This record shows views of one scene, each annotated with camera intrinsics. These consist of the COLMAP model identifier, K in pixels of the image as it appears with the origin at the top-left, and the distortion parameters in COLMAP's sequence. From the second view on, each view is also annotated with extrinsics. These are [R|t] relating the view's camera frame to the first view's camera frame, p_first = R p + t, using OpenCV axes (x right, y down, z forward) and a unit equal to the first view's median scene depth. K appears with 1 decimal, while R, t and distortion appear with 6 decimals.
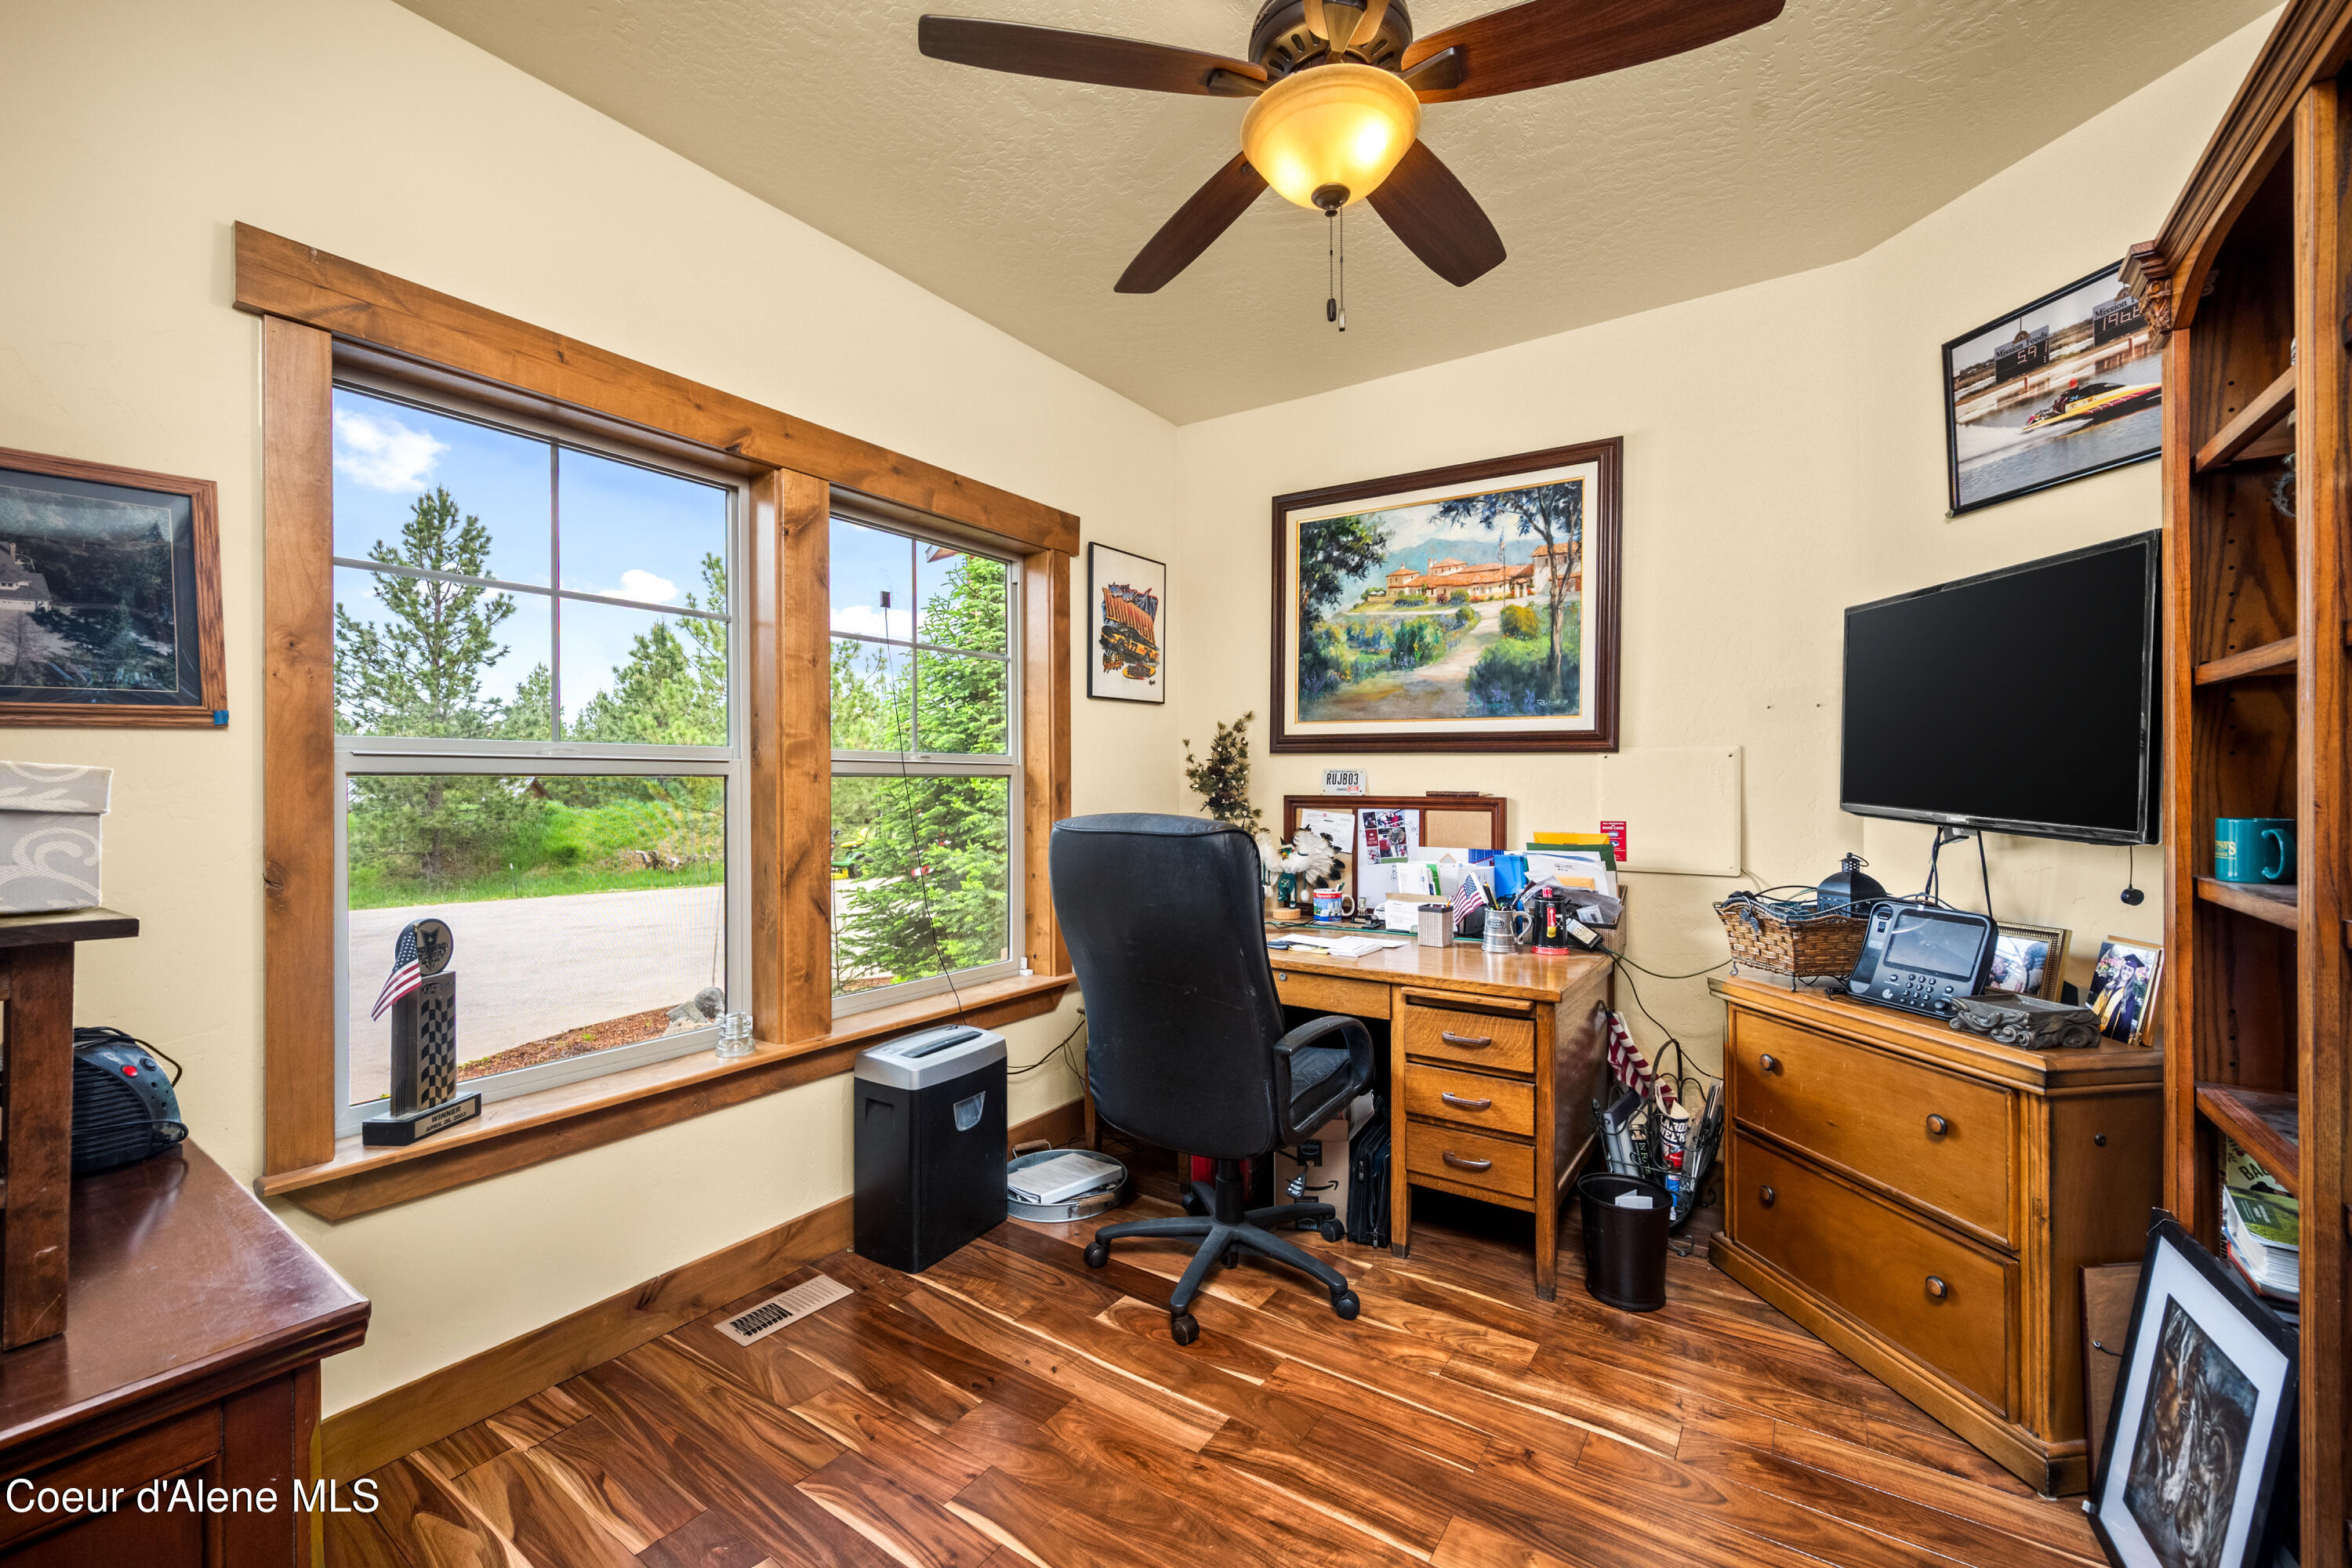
lens RADIAL K [[957.2, 0, 1181.7], [0, 957.2, 781.8], [0, 0, 1]] dist [-0.001326, -0.000130]
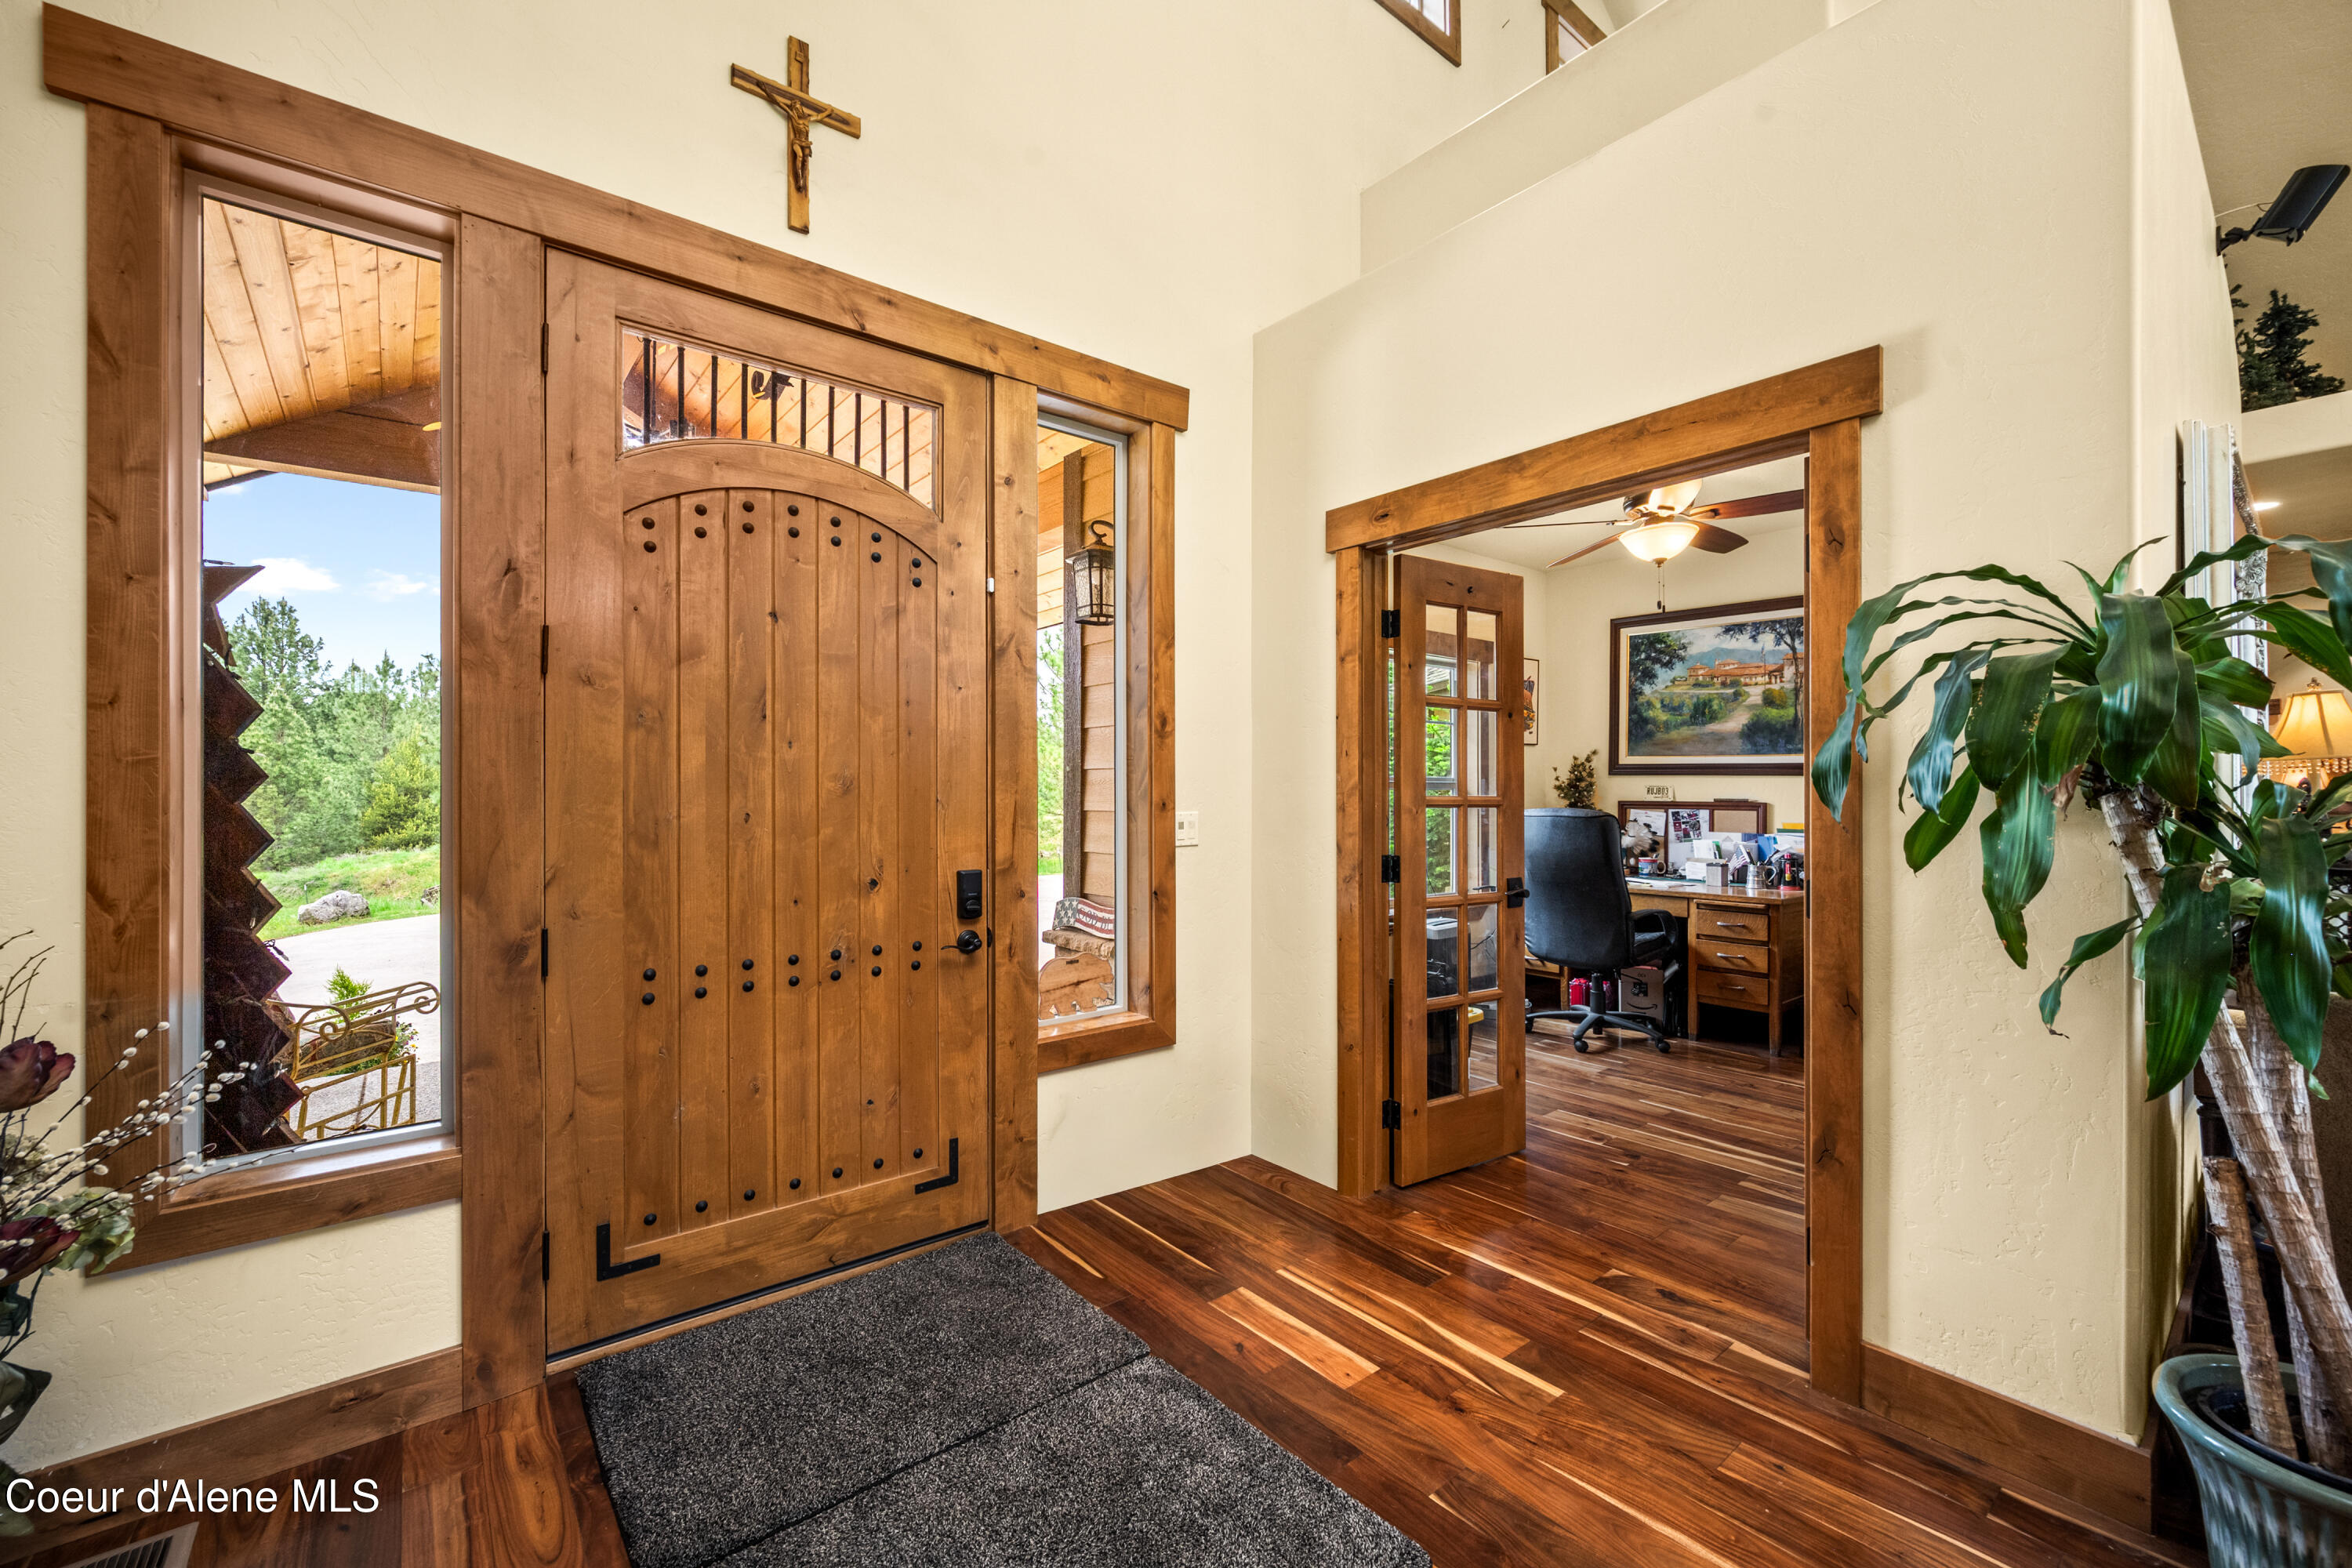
lens RADIAL K [[957.2, 0, 1176.2], [0, 957.2, 783.4], [0, 0, 1]] dist [-0.001326, -0.000130]
pose [[0.958482, 0.001760, -0.285146, -0.164755], [-0.003947, 0.999967, -0.007094, -0.001149], [0.285124, 0.007925, 0.958458, -0.854721]]
